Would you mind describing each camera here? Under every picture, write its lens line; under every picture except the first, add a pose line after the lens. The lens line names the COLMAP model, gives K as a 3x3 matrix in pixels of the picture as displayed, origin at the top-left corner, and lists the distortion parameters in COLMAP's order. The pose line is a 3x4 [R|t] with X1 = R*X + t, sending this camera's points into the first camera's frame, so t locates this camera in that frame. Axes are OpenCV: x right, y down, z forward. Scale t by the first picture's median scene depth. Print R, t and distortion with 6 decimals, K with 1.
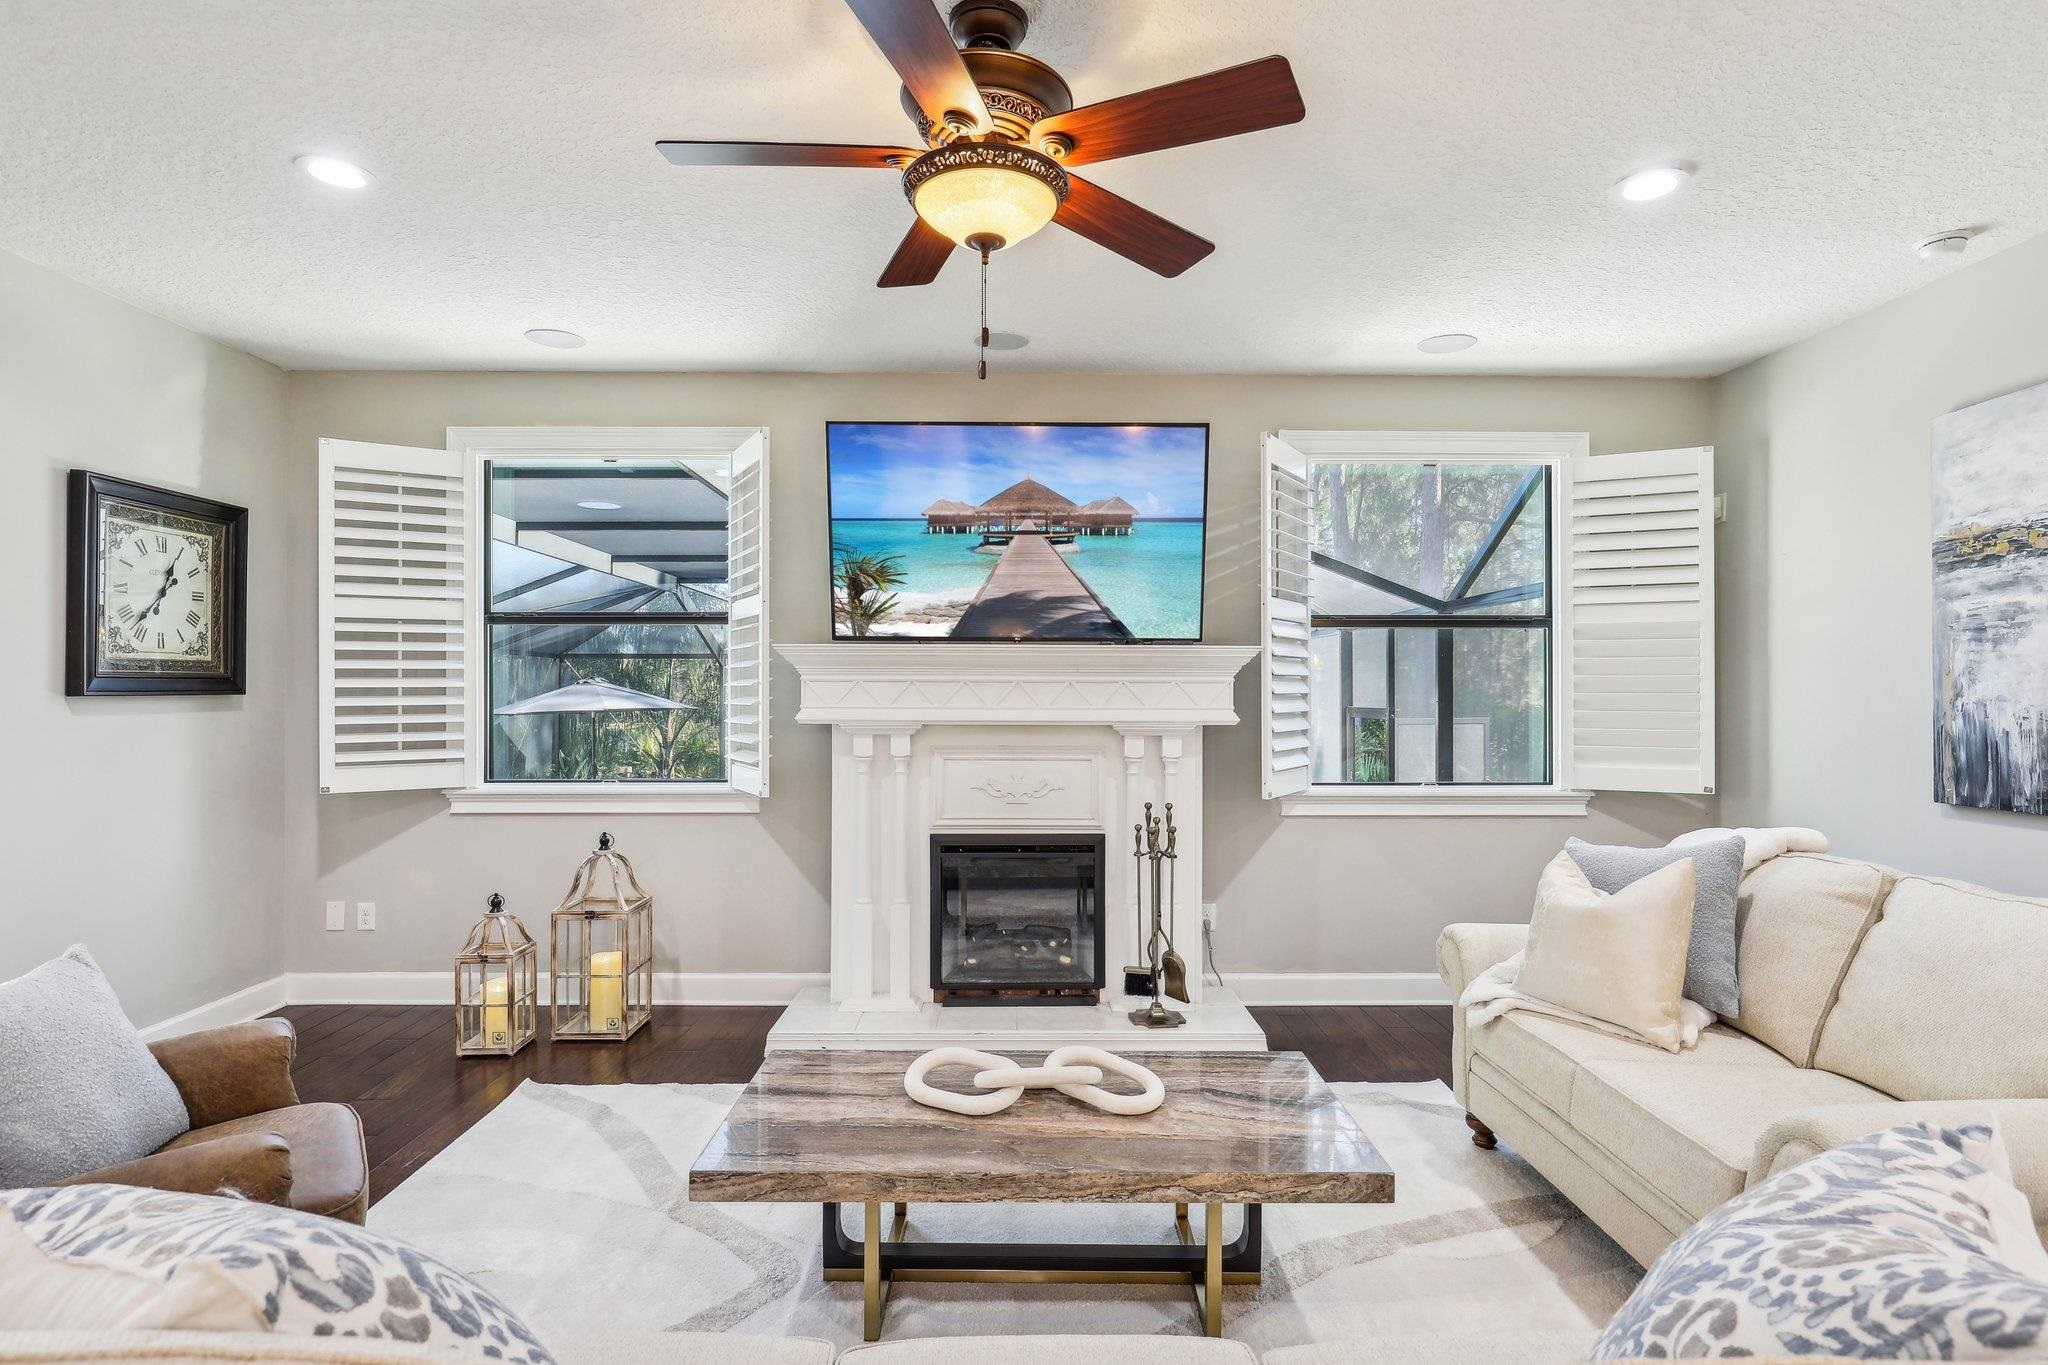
lens RADIAL K [[1058.2, 0, 1029.3], [0, 1058.2, 691.0], [0, 0, 1]] dist [-0.000124, -0.000174]
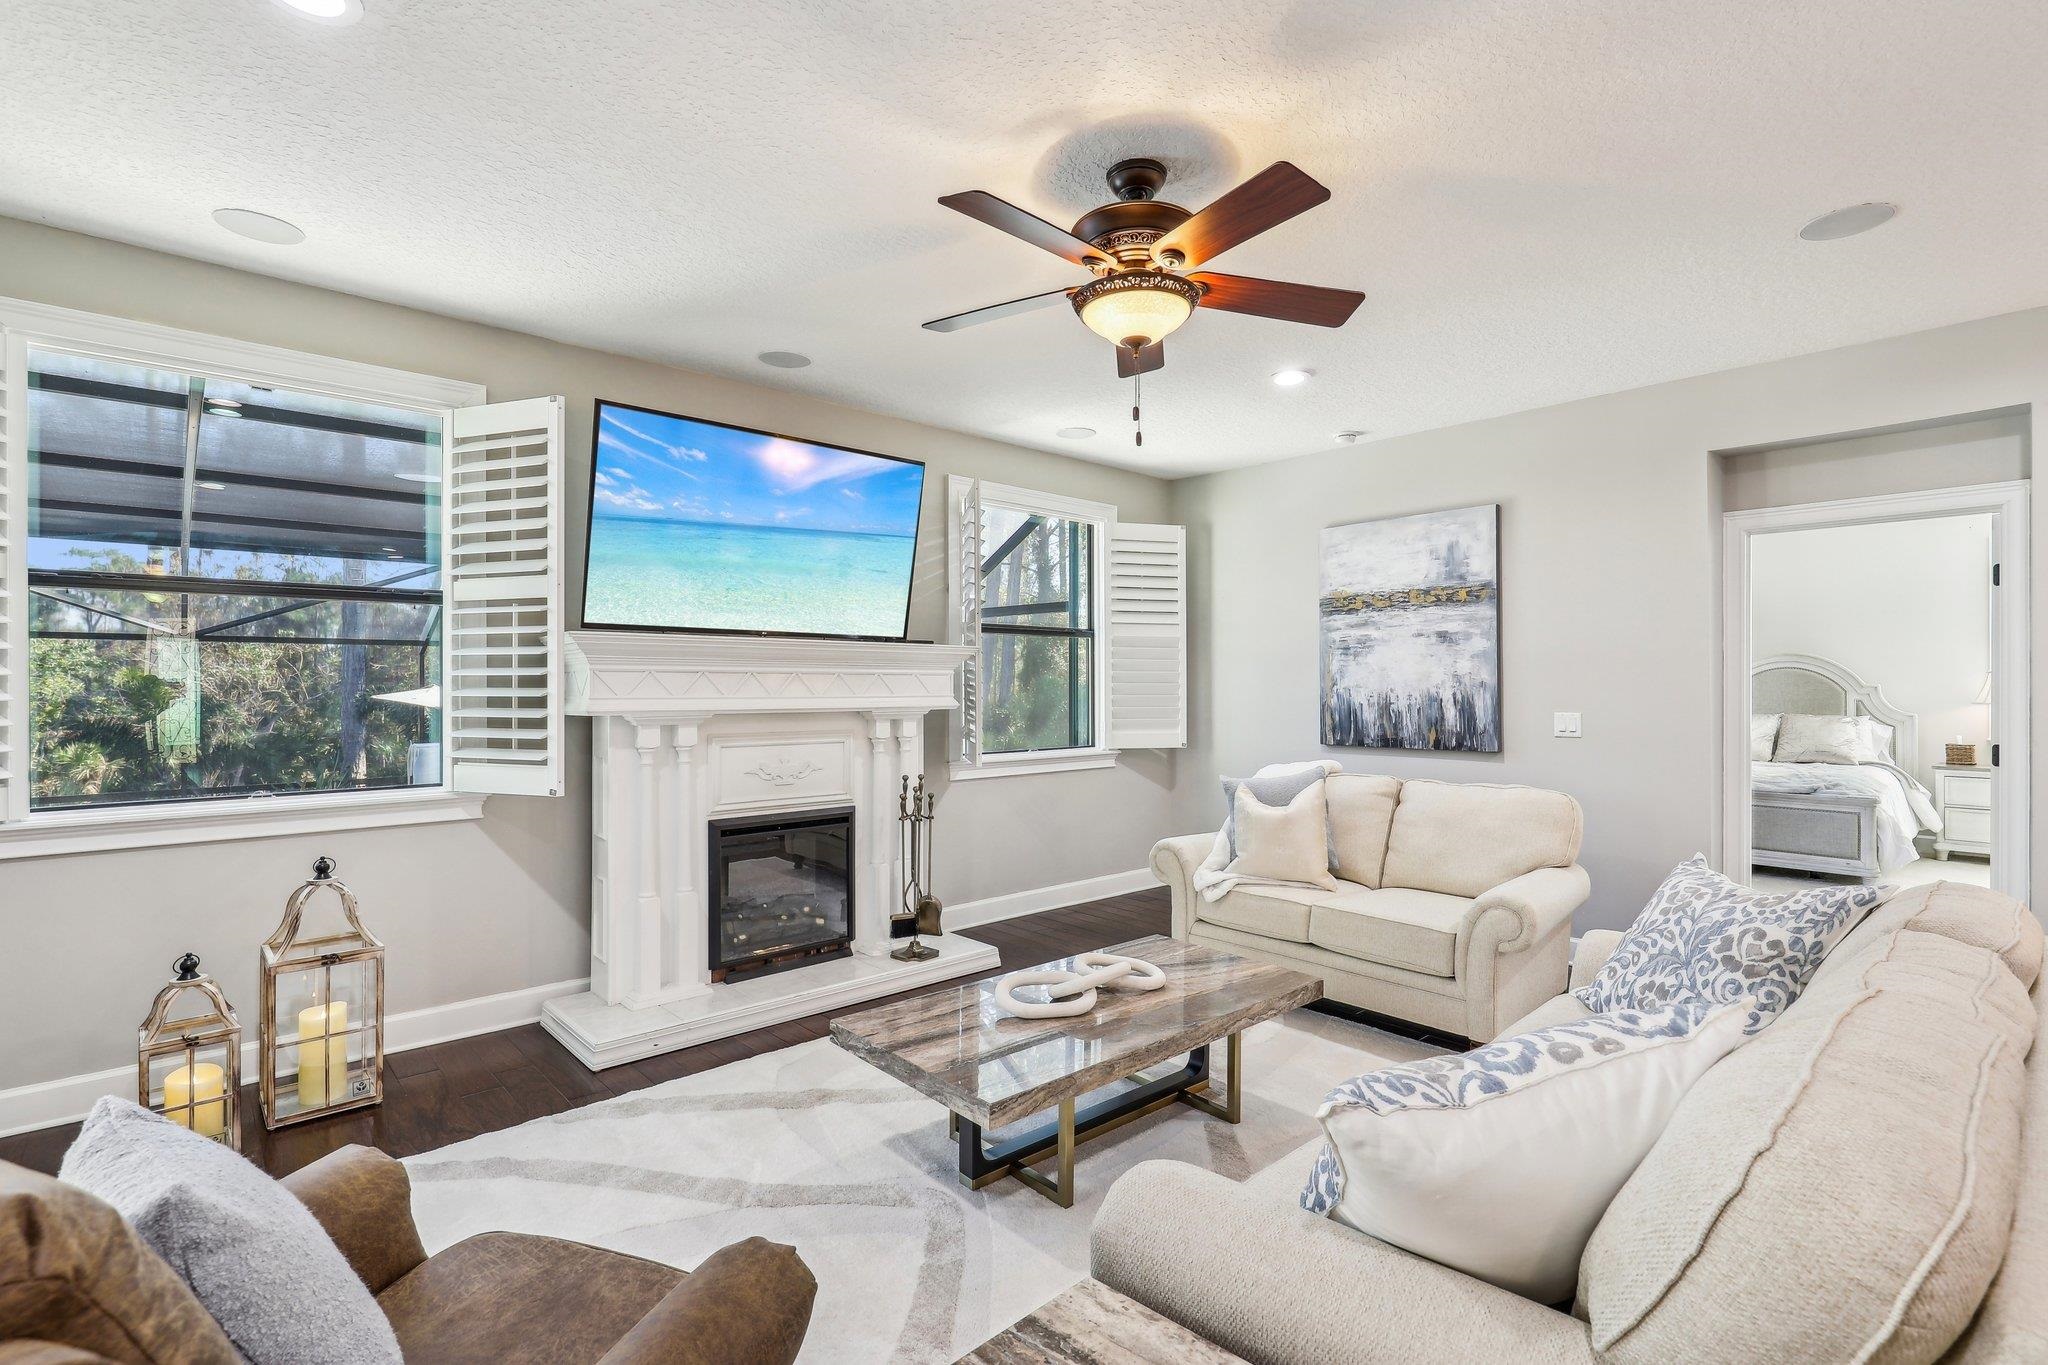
lens RADIAL K [[949.8, 0, 1026.2], [0, 949.8, 682.3], [0, 0, 1]] dist [0.000775, -0.000020]
pose [[0.749402, 0.000059, 0.662116, -0.569696], [-0.000897, 0.999999, 0.000927, -0.000626], [-0.662115, -0.001289, 0.749401, 0.123322]]
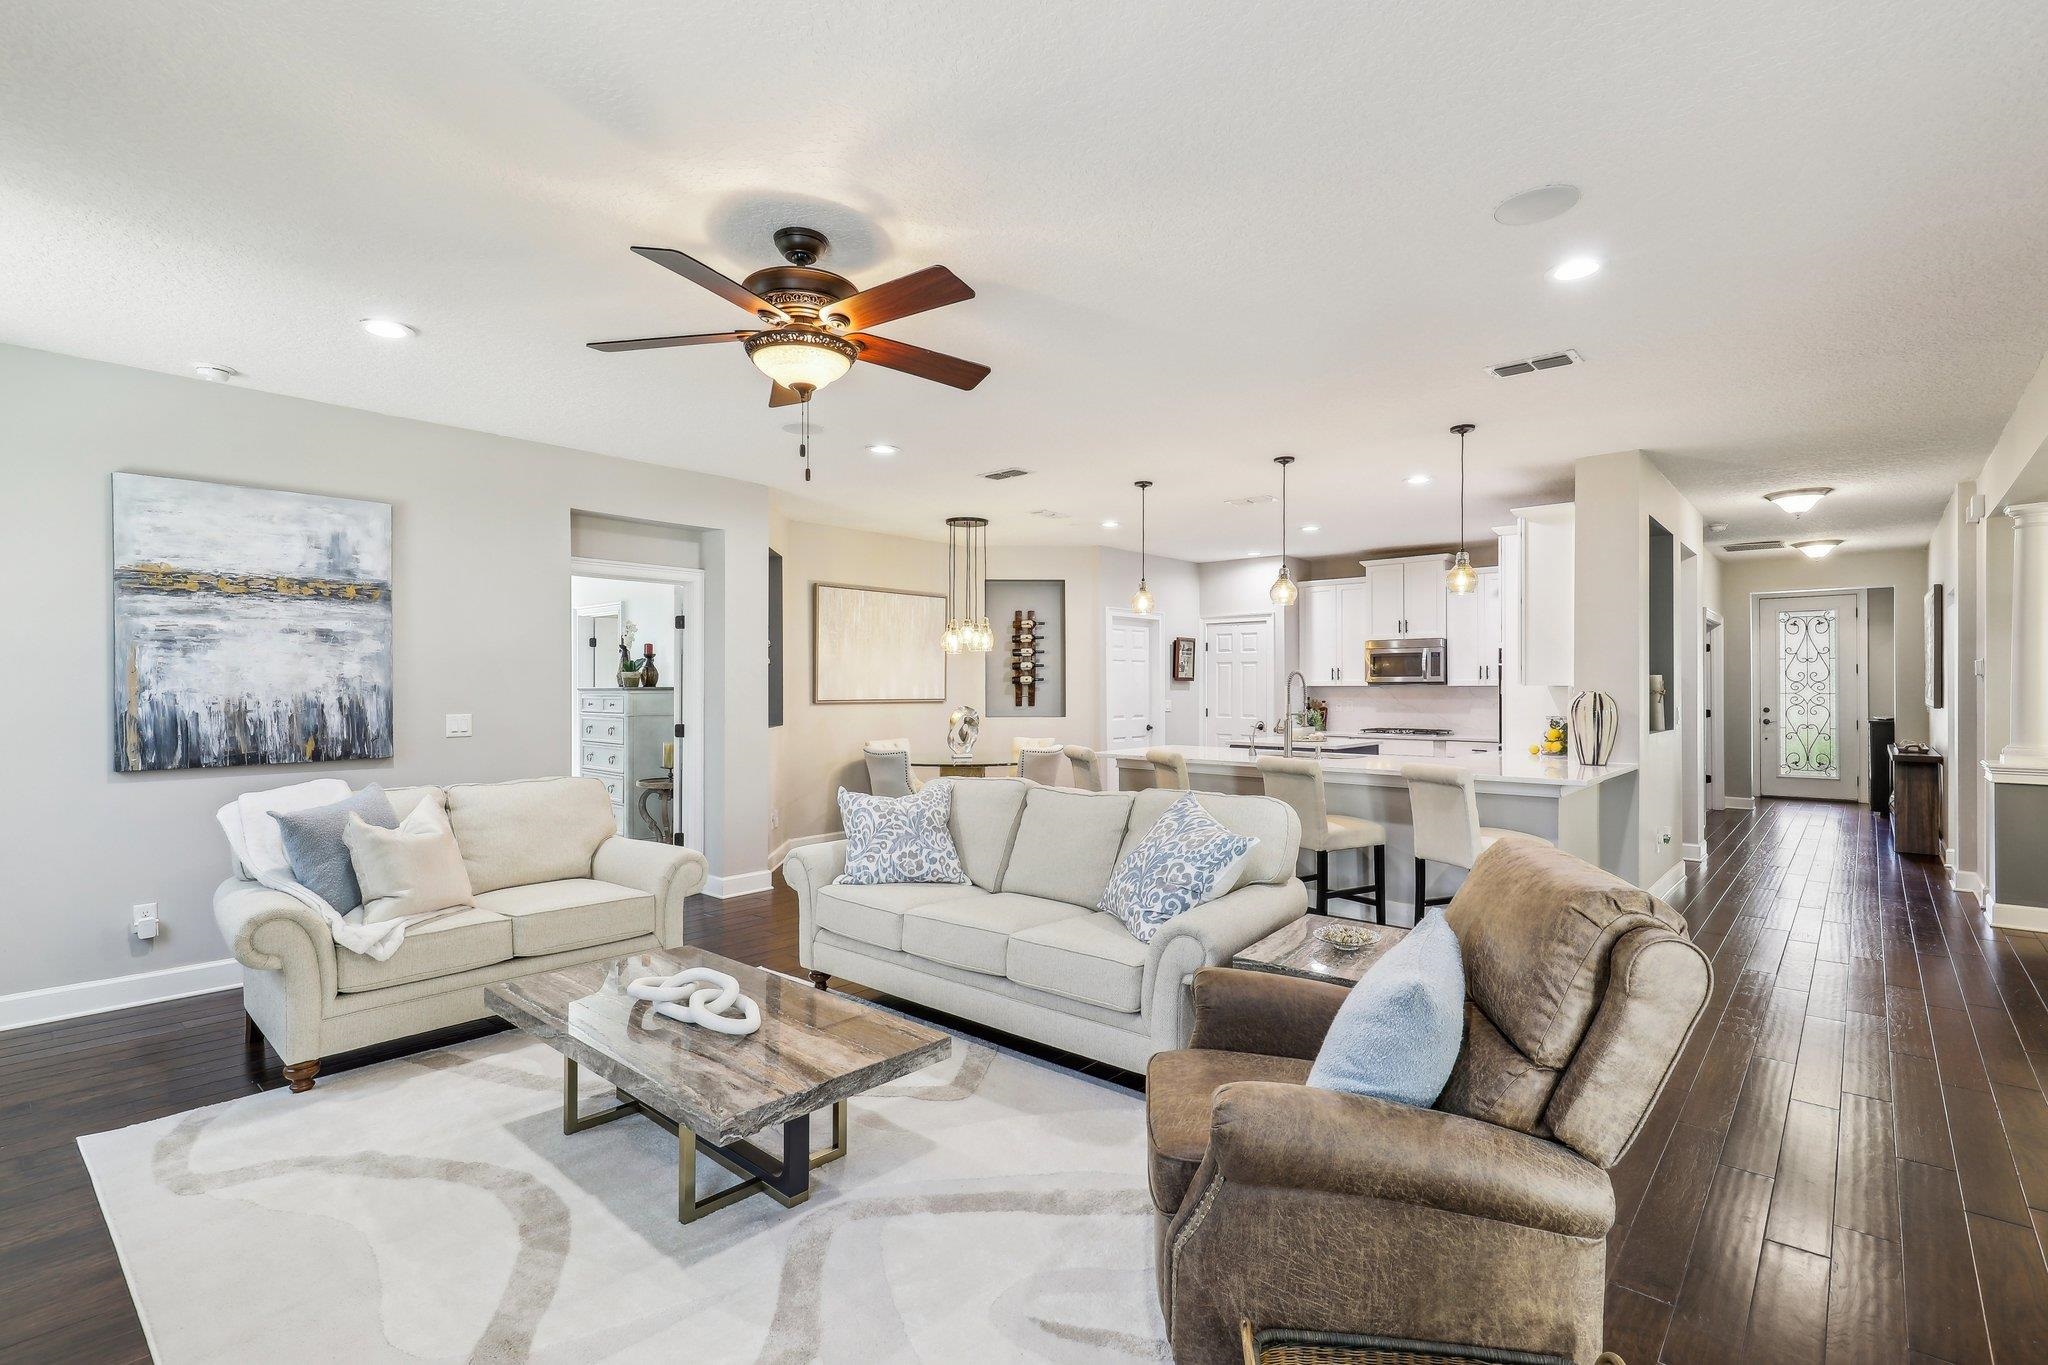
lens RADIAL K [[949.8, 0, 1026.2], [0, 949.8, 682.3], [0, 0, 1]] dist [0.000775, -0.000020]
pose [[-0.742345, 0.001397, 0.670017, -0.721624], [-0.003866, 0.999972, -0.006368, -0.000203], [-0.670007, -0.007318, -0.742319, 1.093207]]
